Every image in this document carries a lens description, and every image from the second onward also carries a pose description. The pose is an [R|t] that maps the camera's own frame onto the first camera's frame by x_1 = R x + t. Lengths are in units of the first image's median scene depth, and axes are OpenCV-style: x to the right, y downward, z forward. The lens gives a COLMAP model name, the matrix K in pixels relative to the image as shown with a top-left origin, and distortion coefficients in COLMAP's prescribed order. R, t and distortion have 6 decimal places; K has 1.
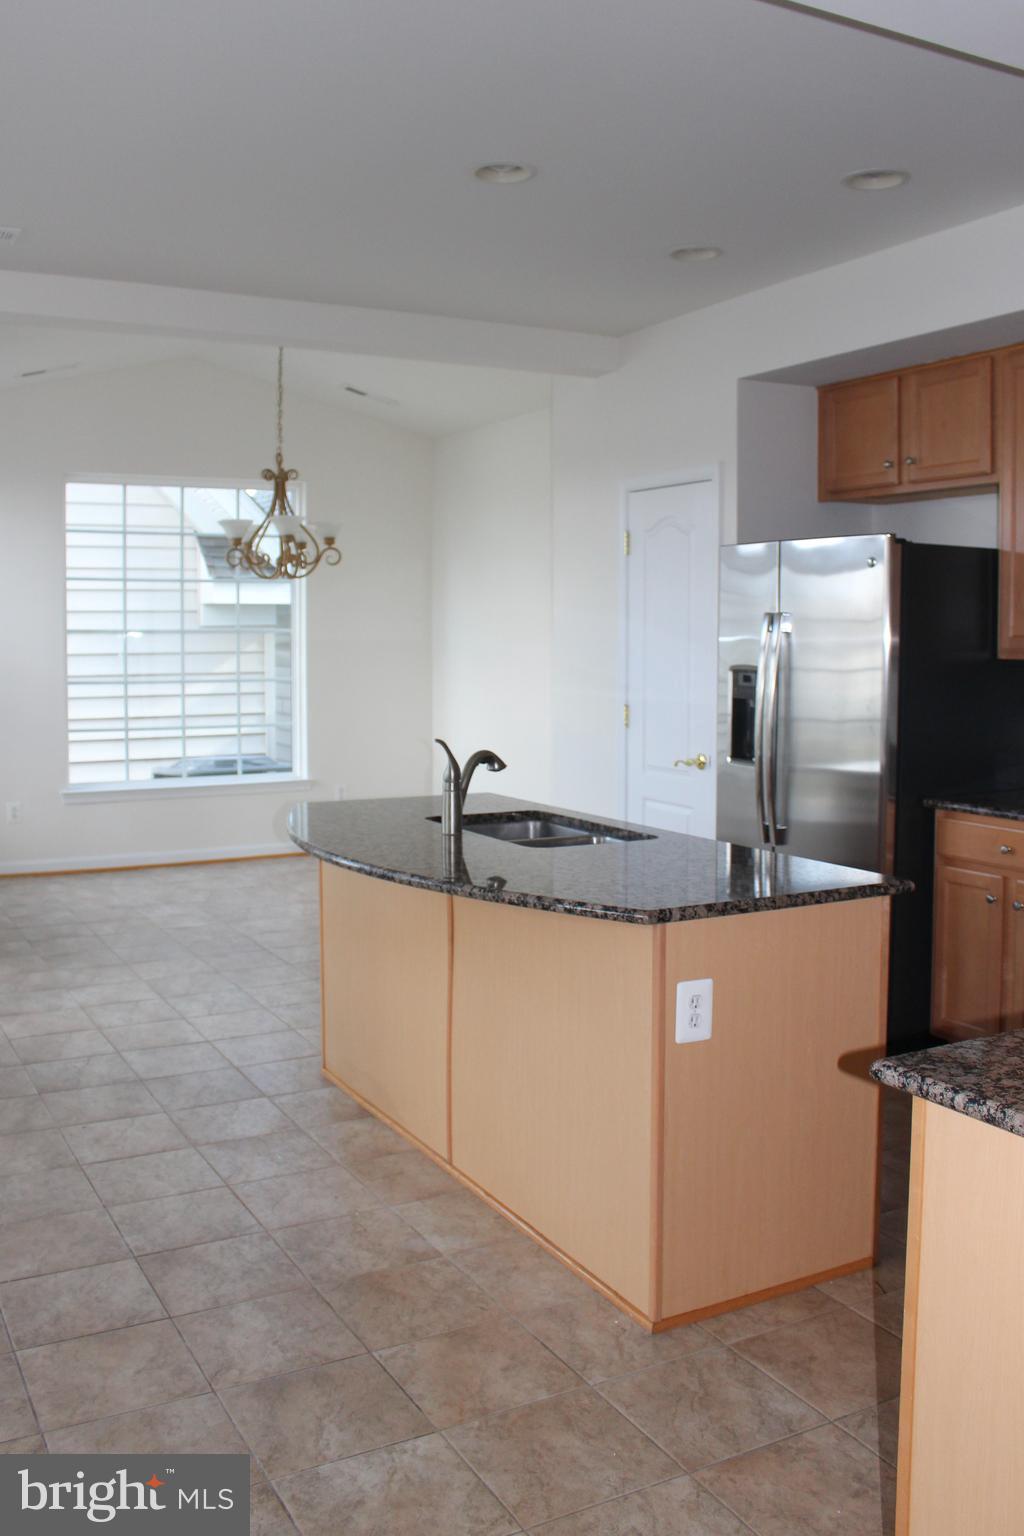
lens RADIAL K [[1372.8, 0, 512.0], [0, 1372.8, 768.0], [0, 0, 1]] dist [-0.226124, 0.196334]
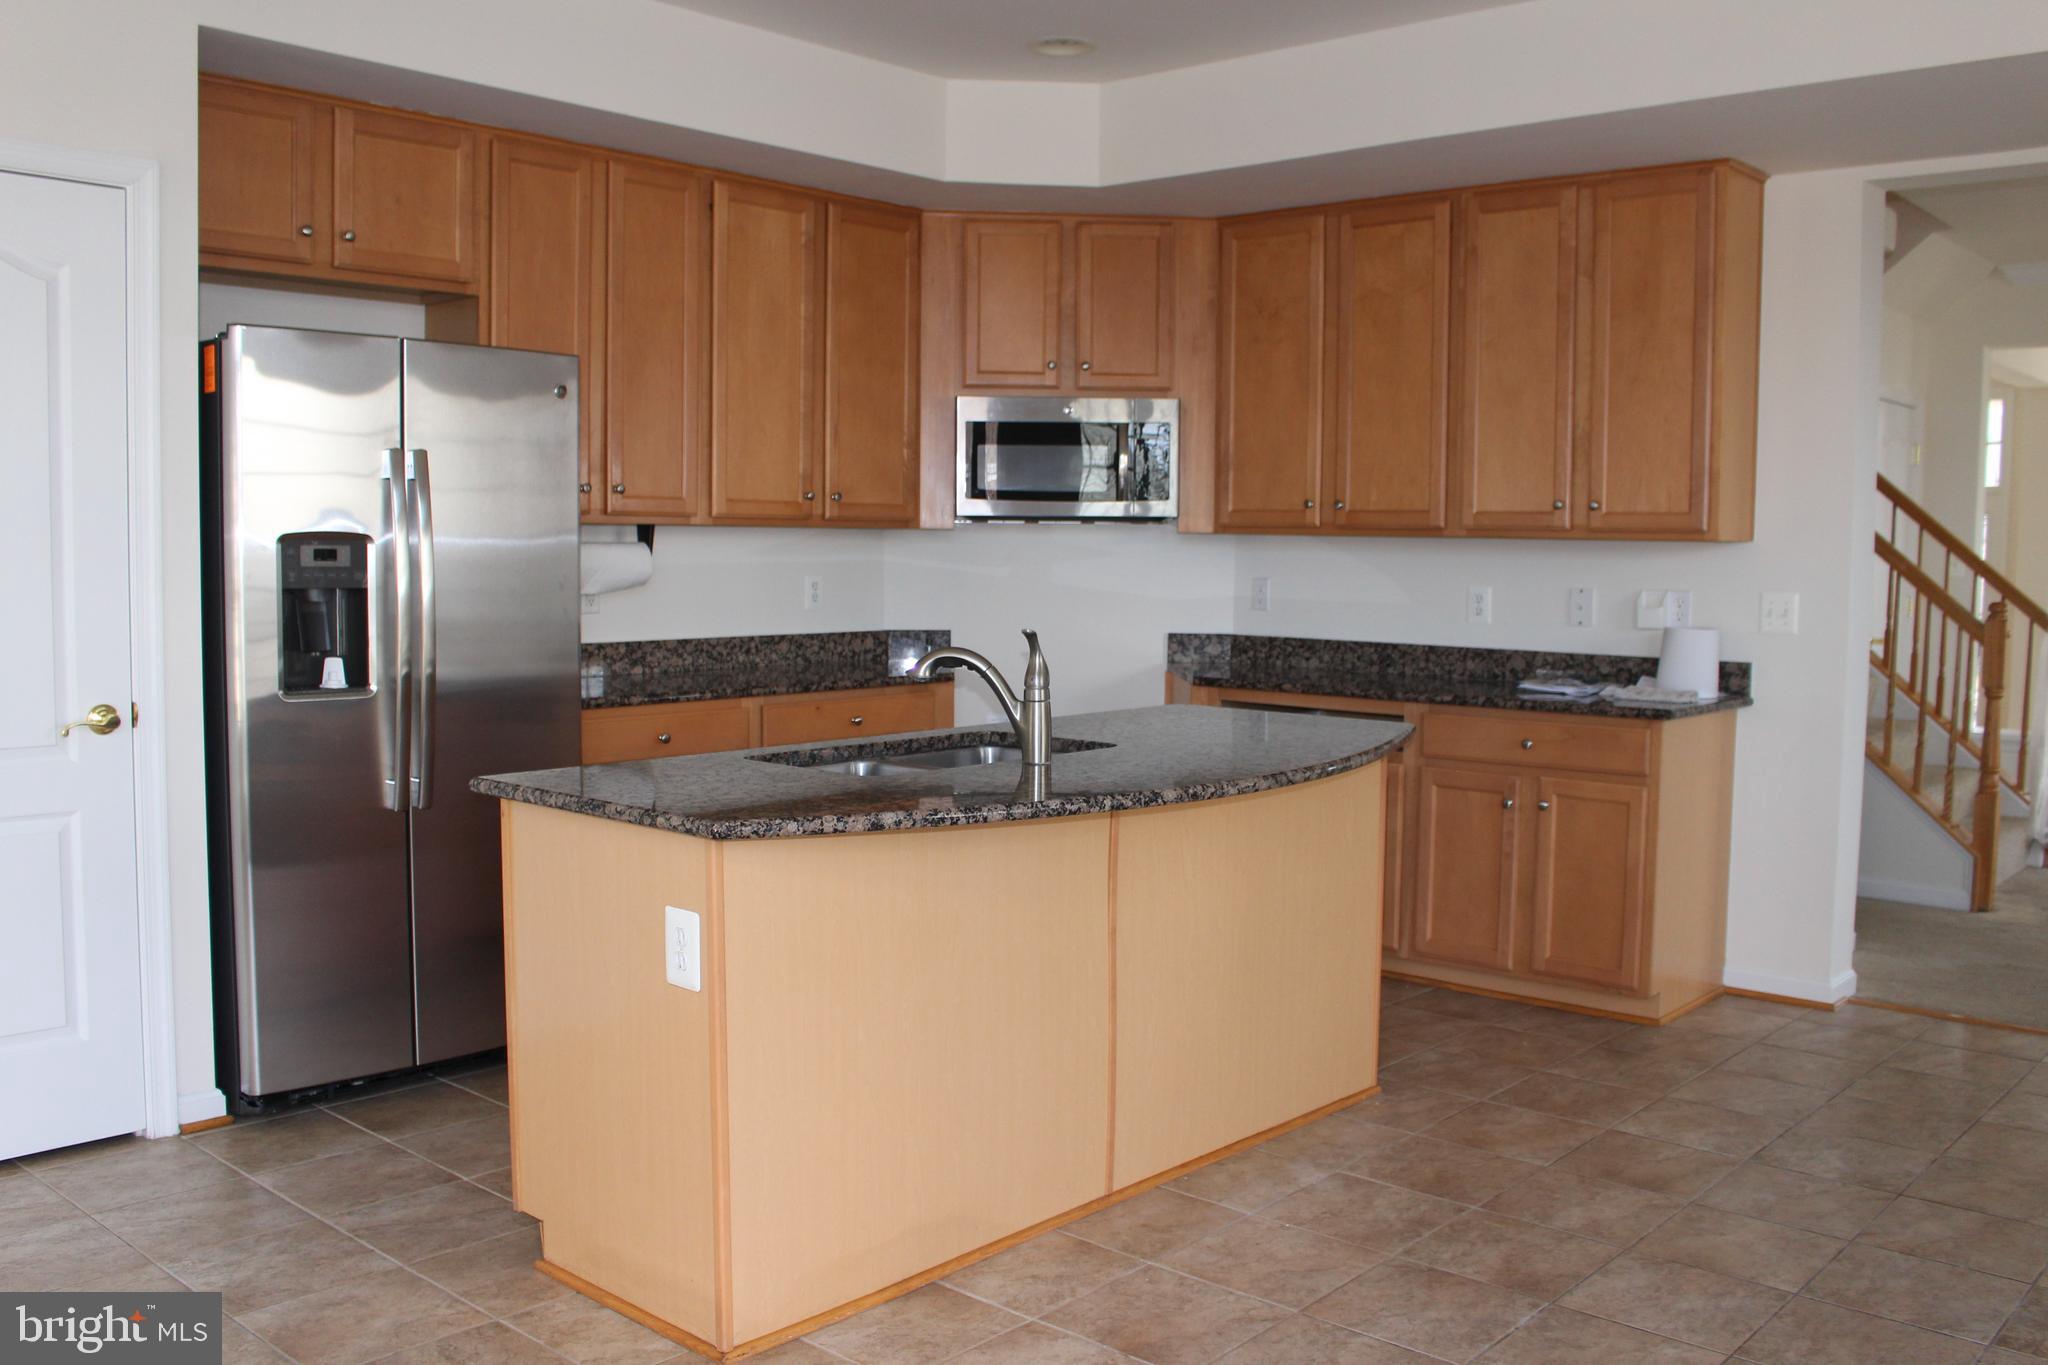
lens RADIAL K [[1830.4, 0, 1024.0], [0, 1830.4, 682.5], [0, 0, 1]] dist [-0.226124, 0.196334]
pose [[-0.332903, -0.081588, 0.939425, -1.086063], [0.085301, 0.989560, 0.116170, -0.118539], [-0.939095, 0.118807, -0.322468, 1.547432]]
